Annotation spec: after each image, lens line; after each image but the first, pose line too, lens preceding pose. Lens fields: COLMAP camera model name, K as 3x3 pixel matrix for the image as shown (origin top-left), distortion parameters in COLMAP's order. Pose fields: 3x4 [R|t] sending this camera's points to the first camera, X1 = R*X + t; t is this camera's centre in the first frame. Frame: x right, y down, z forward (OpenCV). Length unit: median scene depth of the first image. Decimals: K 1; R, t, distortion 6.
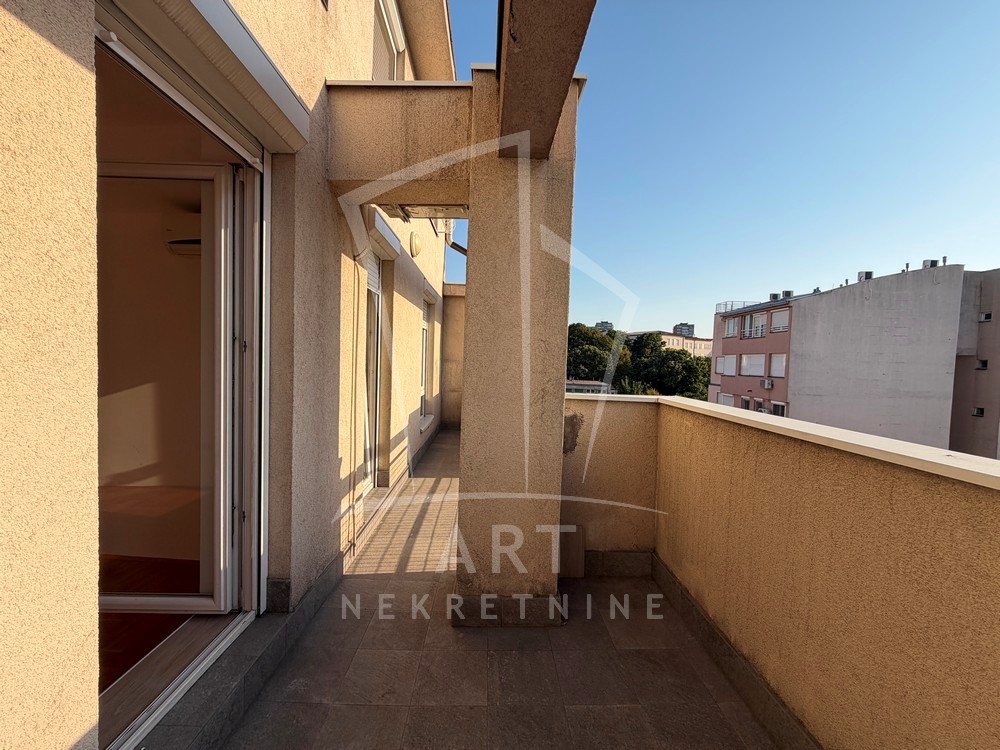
lens RADIAL K [[398.8, 0, 495.9], [0, 398.8, 376.1], [0, 0, 1]] dist [0.000228, 0.000011]
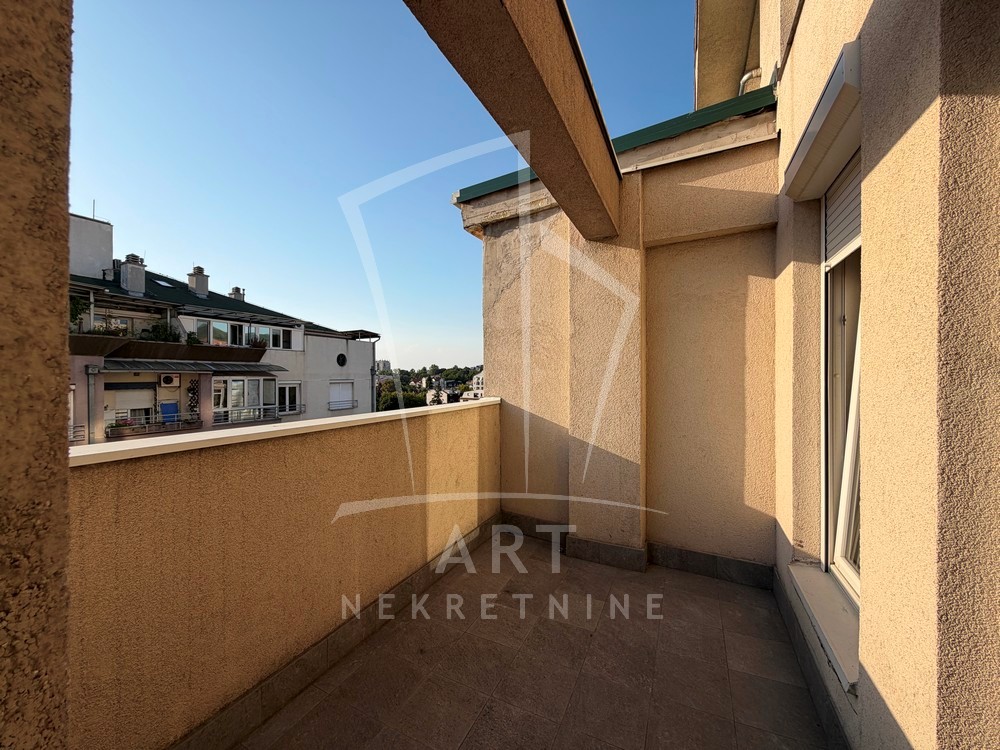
lens RADIAL K [[398.8, 0, 495.9], [0, 398.8, 376.1], [0, 0, 1]] dist [0.000228, 0.000011]
pose [[-0.890565, -0.028587, 0.453957, -0.271092], [-0.008130, 0.998864, 0.046952, -0.059786], [-0.454783, 0.038123, -0.889786, 1.245190]]
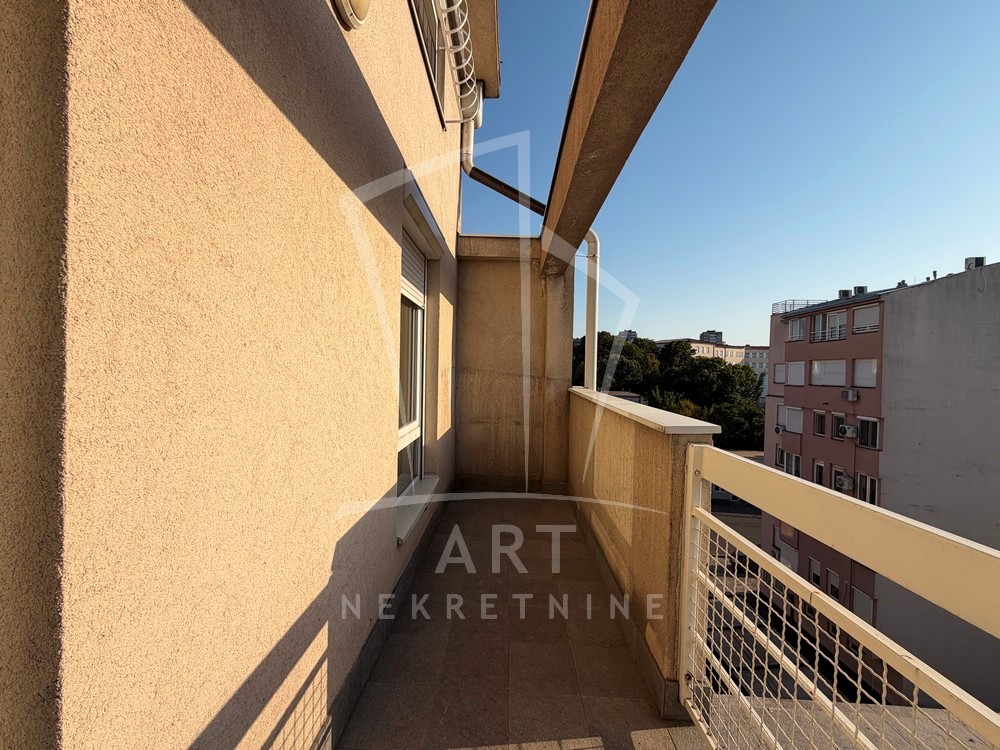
lens RADIAL K [[398.8, 0, 495.9], [0, 398.8, 376.1], [0, 0, 1]] dist [0.000228, 0.000011]
pose [[0.998557, -0.008739, -0.052979, -0.012505], [0.007342, 0.999622, -0.026511, -0.003549], [0.053191, 0.026083, 0.998244, 0.113342]]
